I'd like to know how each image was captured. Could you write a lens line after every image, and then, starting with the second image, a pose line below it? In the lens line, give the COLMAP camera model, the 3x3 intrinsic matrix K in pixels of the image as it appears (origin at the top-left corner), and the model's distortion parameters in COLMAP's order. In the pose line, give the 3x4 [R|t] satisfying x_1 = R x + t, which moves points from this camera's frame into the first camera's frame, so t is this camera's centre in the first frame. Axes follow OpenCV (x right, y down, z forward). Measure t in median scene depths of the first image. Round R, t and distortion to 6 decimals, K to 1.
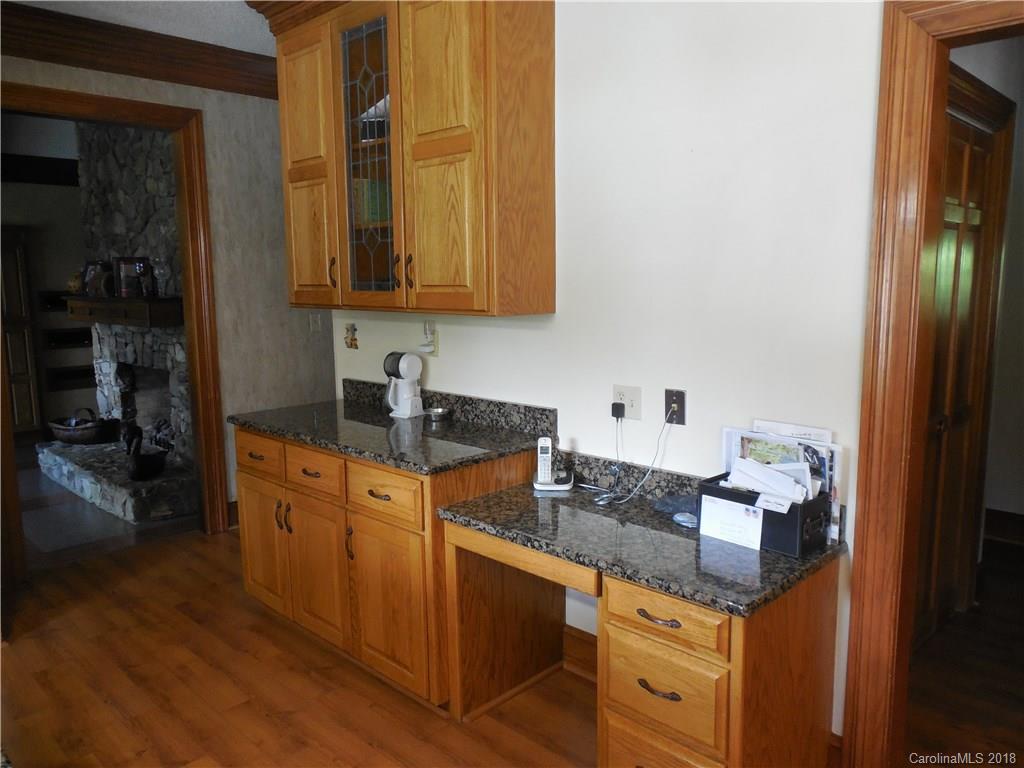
lens RADIAL K [[764.8, 0, 512.3], [0, 764.8, 385.7], [0, 0, 1]] dist [-0.009151, 0.004343]
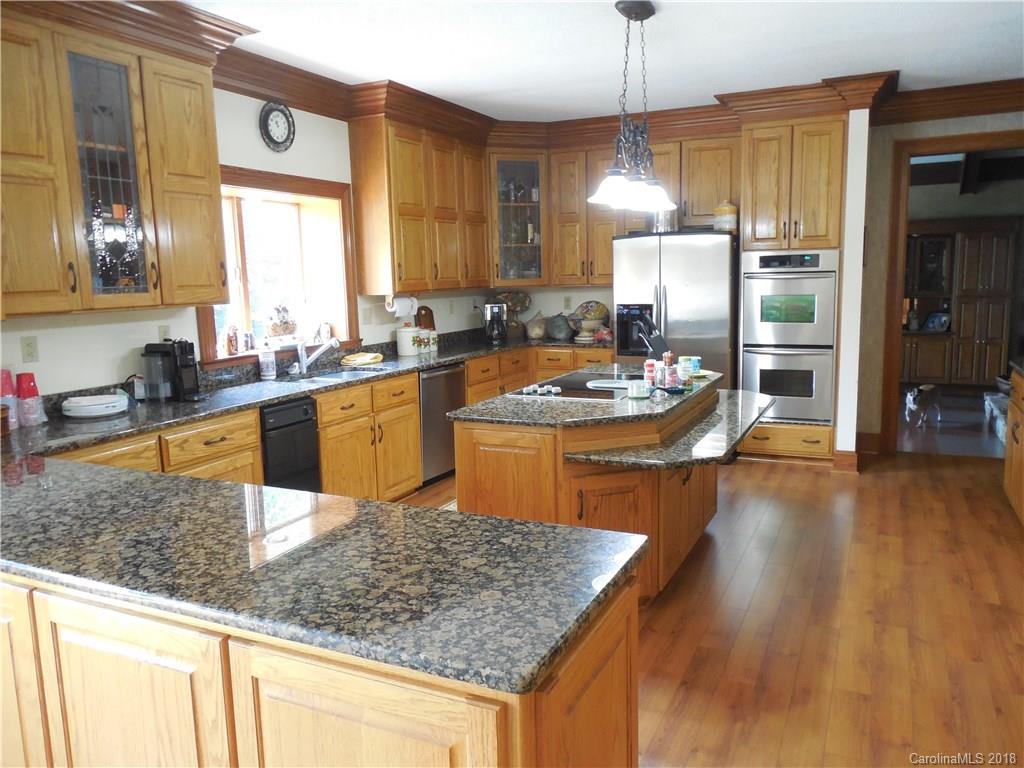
lens RADIAL K [[764.8, 0, 513.1], [0, 764.8, 384.8], [0, 0, 1]] dist [-0.009151, 0.004343]
pose [[0.314958, 0.137507, -0.939092, 0.701649], [-0.115758, 0.987628, 0.105790, 0.046139], [0.942020, 0.075388, 0.326979, -0.330966]]
